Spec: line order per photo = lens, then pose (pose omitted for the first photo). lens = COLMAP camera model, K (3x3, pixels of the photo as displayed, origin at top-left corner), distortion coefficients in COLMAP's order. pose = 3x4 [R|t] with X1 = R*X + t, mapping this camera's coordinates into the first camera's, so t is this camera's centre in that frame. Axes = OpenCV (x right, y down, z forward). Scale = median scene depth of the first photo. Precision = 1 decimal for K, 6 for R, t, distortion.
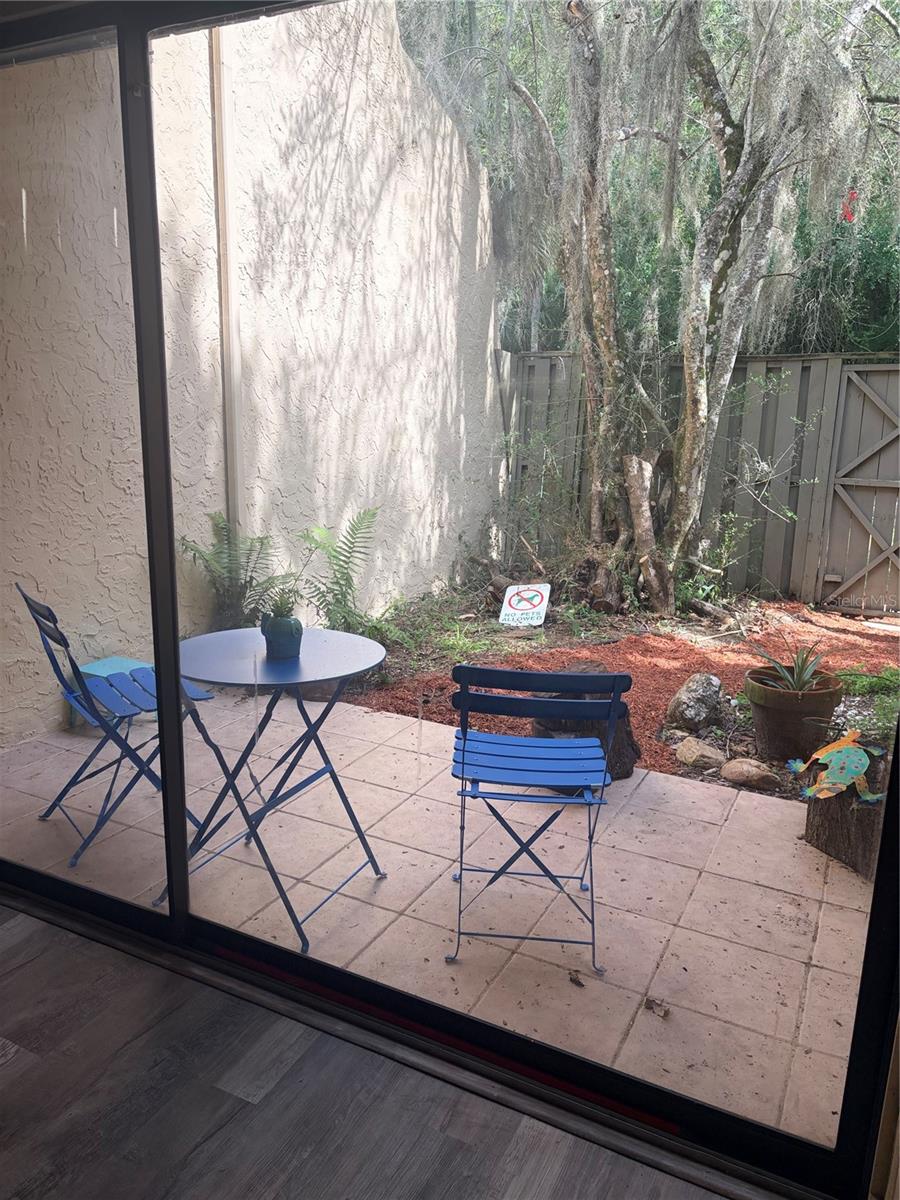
lens RADIAL K [[900.1, 0, 444.3], [0, 900.1, 597.7], [0, 0, 1]] dist [0.040855, -0.043185]
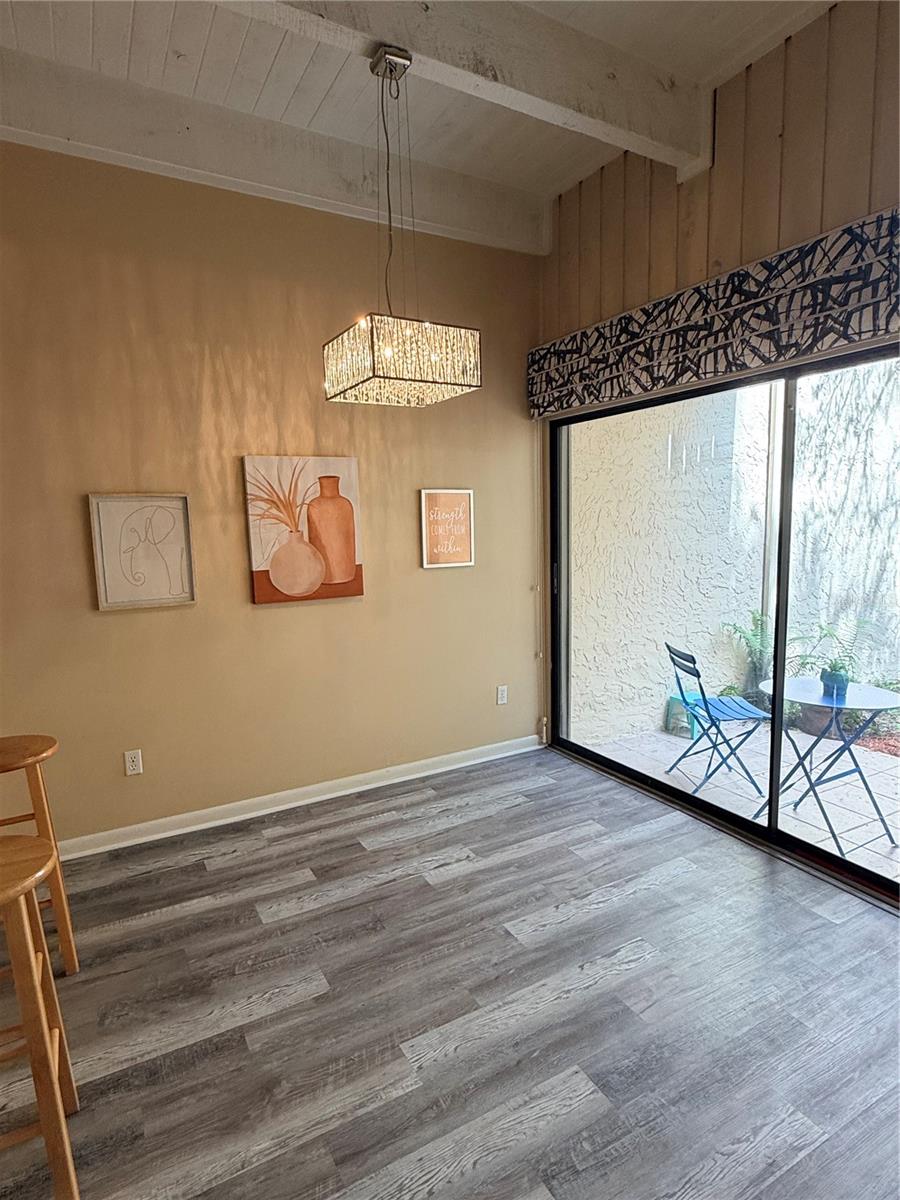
lens RADIAL K [[654.3, 0, 450.3], [0, 654.3, 602.1], [0, 0, 1]] dist [-0.002885, 0.003013]
pose [[0.828028, 0.033223, -0.559702, -0.043975], [-0.092312, 0.992698, -0.077643, 0.025136], [0.553036, 0.115957, 0.825049, -0.202082]]
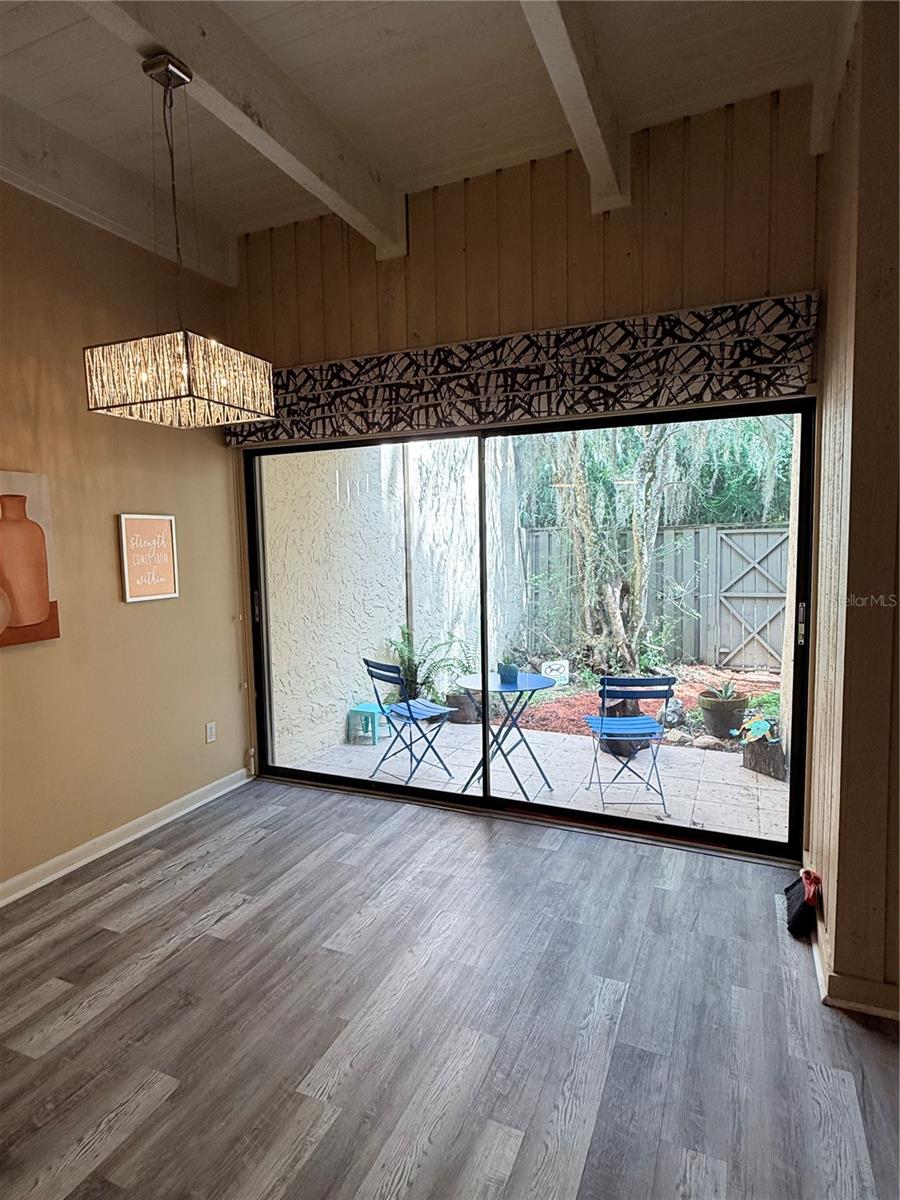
lens RADIAL K [[654.3, 0, 456.1], [0, 654.3, 597.6], [0, 0, 1]] dist [-0.002885, 0.003013]
pose [[0.997566, -0.043499, 0.054489, -0.176622], [0.050857, 0.988576, -0.141886, 0.036821], [-0.047695, 0.144312, 0.988382, -0.272588]]
